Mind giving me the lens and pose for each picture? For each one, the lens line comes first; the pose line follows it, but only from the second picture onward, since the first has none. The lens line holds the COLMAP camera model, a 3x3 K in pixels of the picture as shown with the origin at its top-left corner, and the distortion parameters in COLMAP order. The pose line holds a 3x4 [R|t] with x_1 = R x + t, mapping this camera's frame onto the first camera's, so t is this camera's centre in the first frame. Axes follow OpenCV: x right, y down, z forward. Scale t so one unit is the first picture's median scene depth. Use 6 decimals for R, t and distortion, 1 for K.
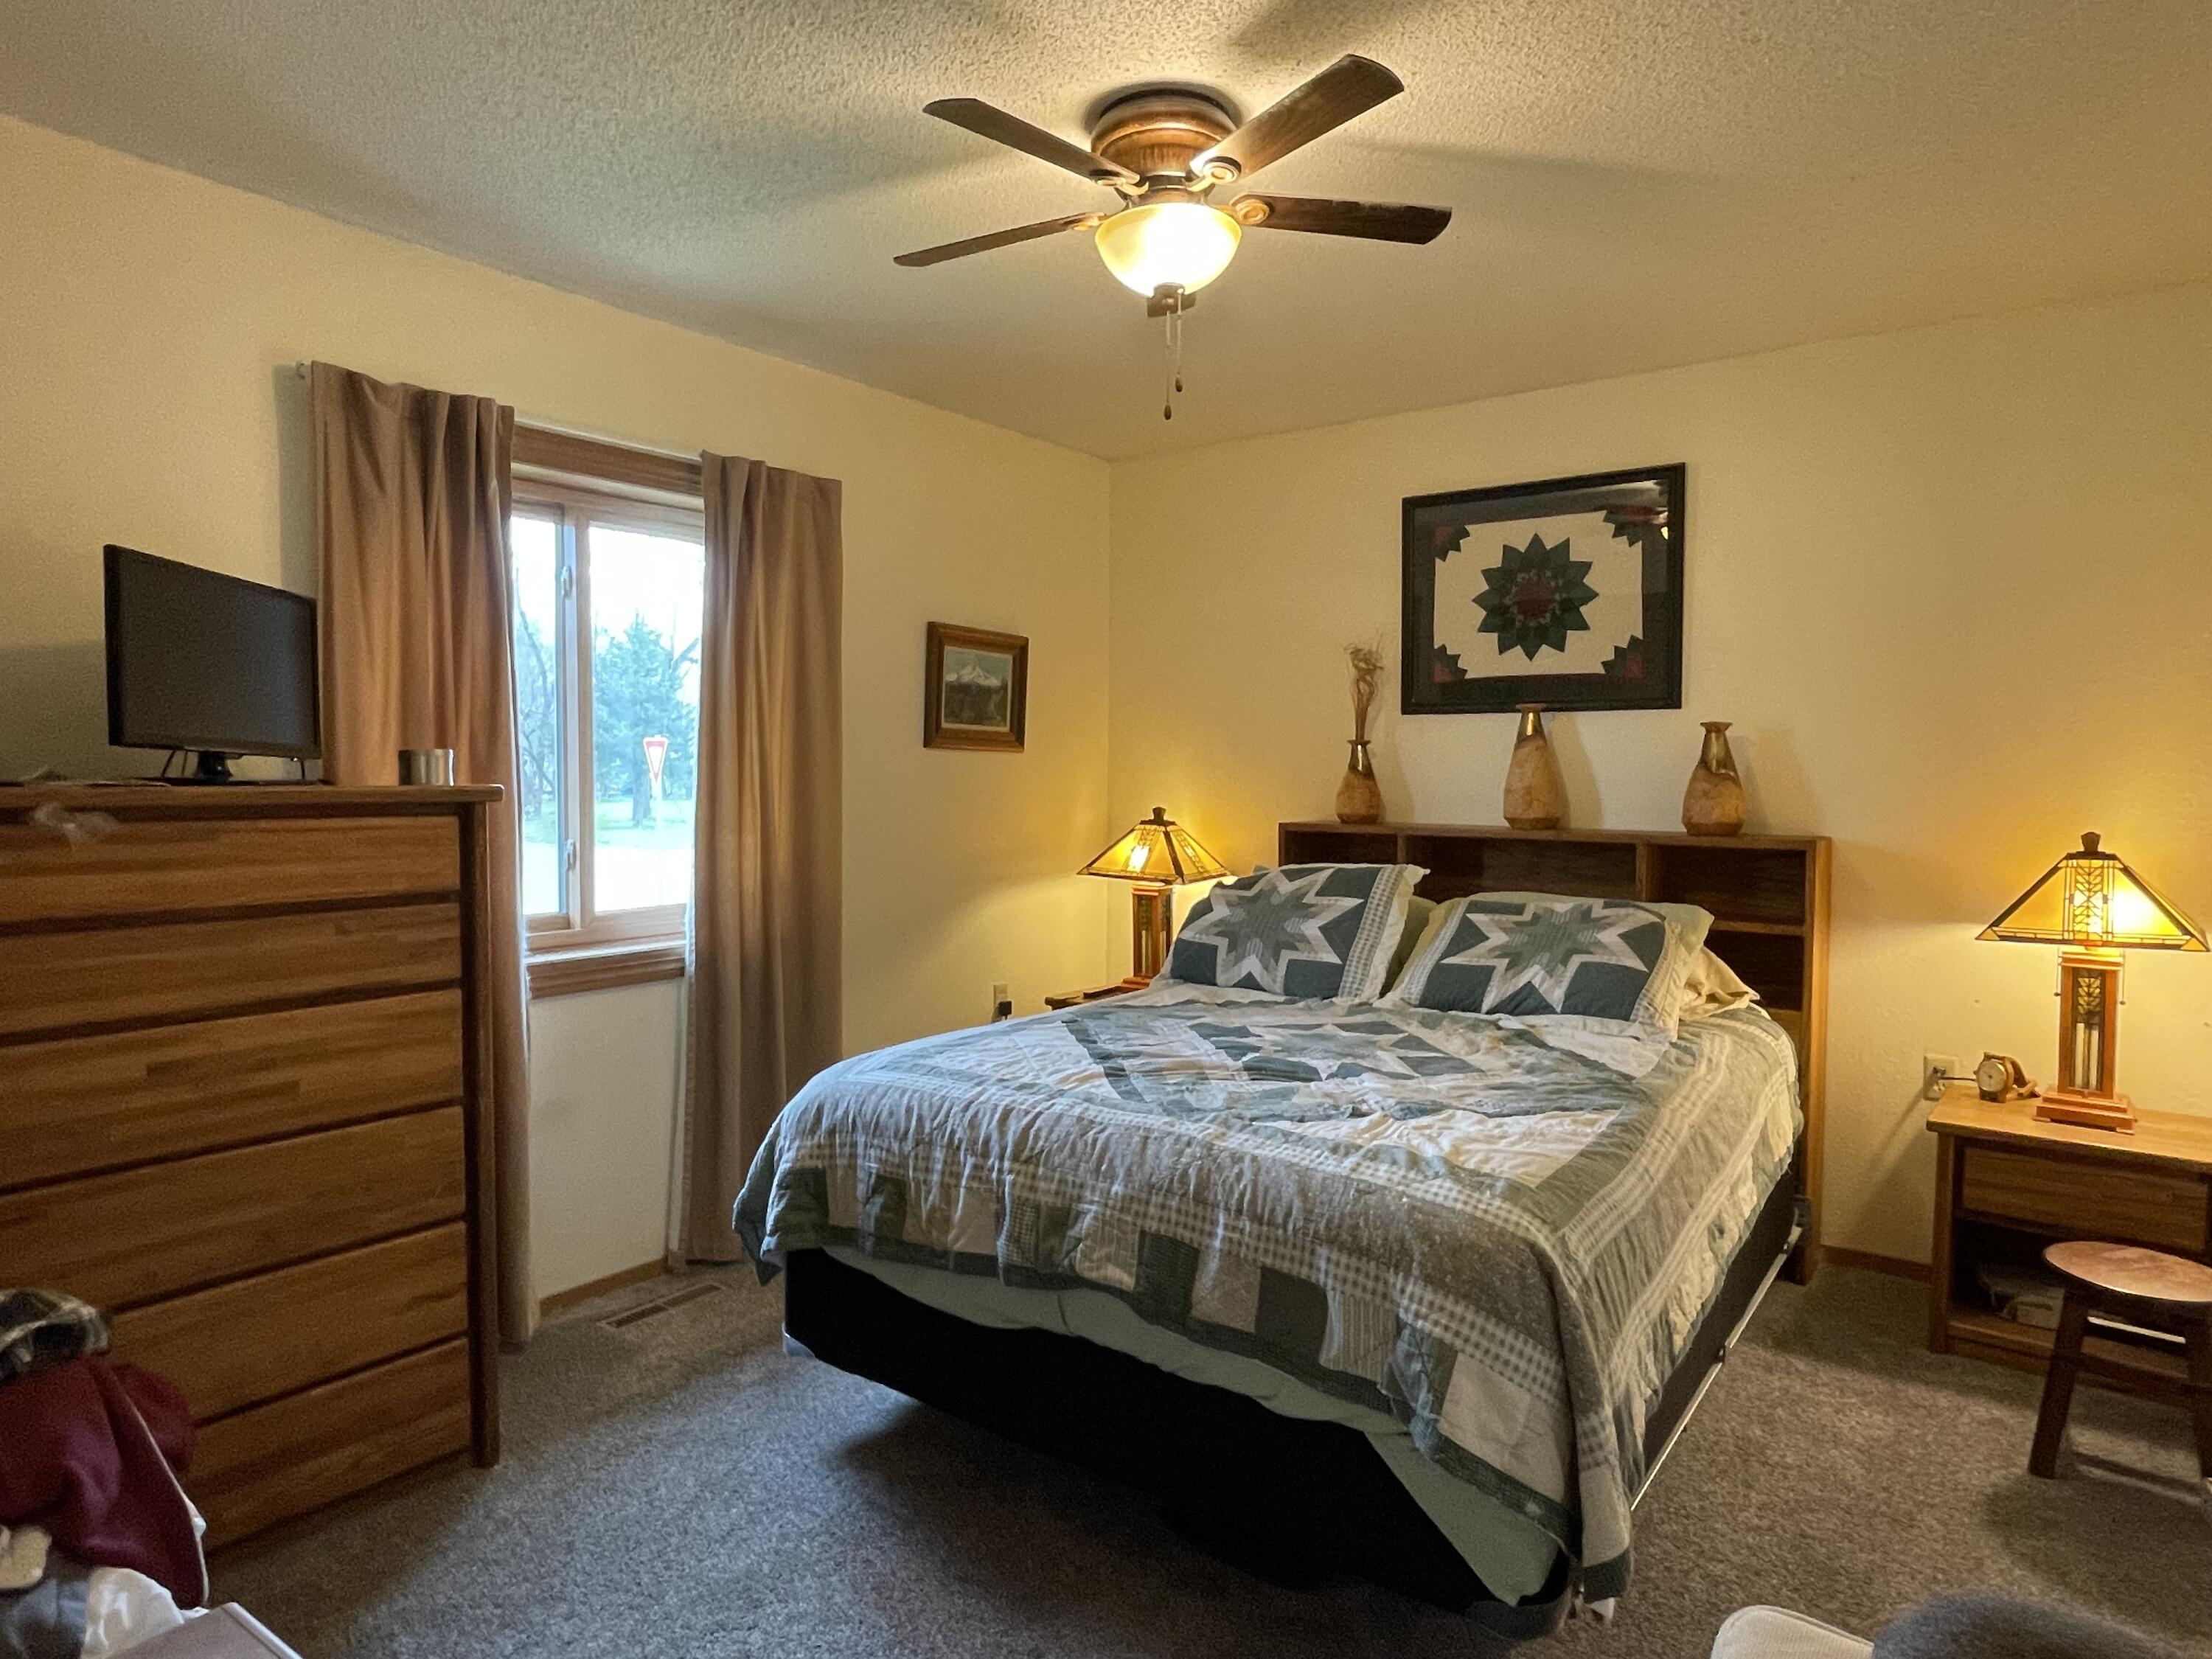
lens RADIAL K [[1336.4, 0, 1097.8], [0, 1336.4, 828.2], [0, 0, 1]] dist [-0.005463, -0.001430]
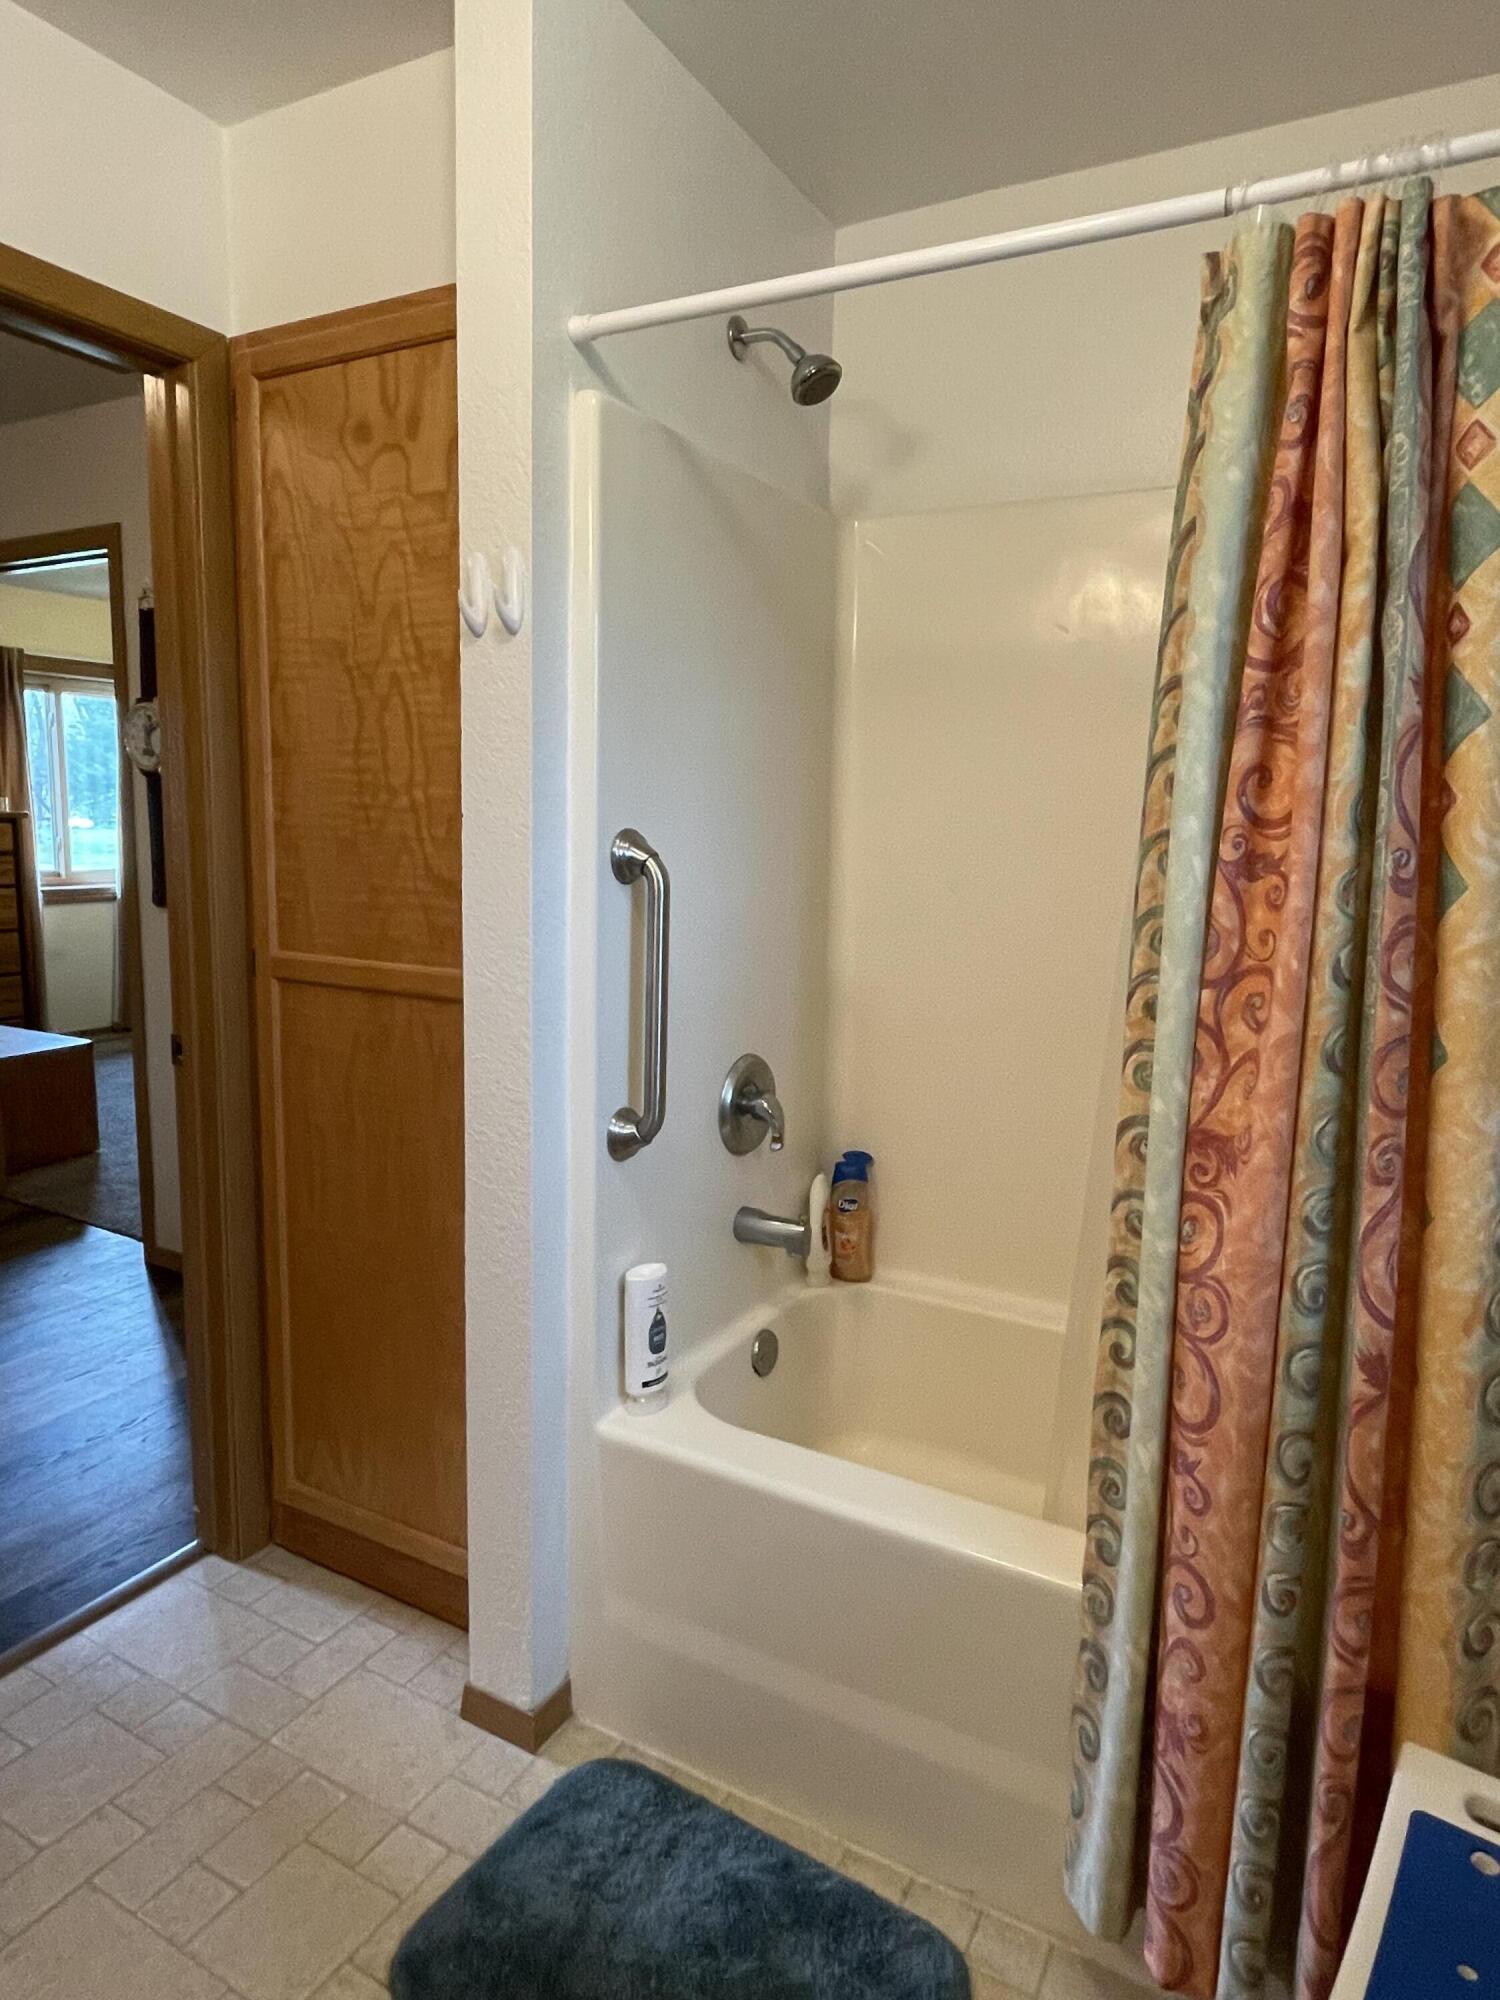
lens RADIAL K [[1208.3, 0, 750.0], [0, 1208.3, 1000.0], [0, 0, 1]] dist [-0.005463, -0.001430]
pose [[0.991177, 0.000907, 0.132543, 0.503086], [-0.015596, 0.993828, 0.109832, 0.040340], [-0.131625, -0.110930, 0.985073, -1.215274]]
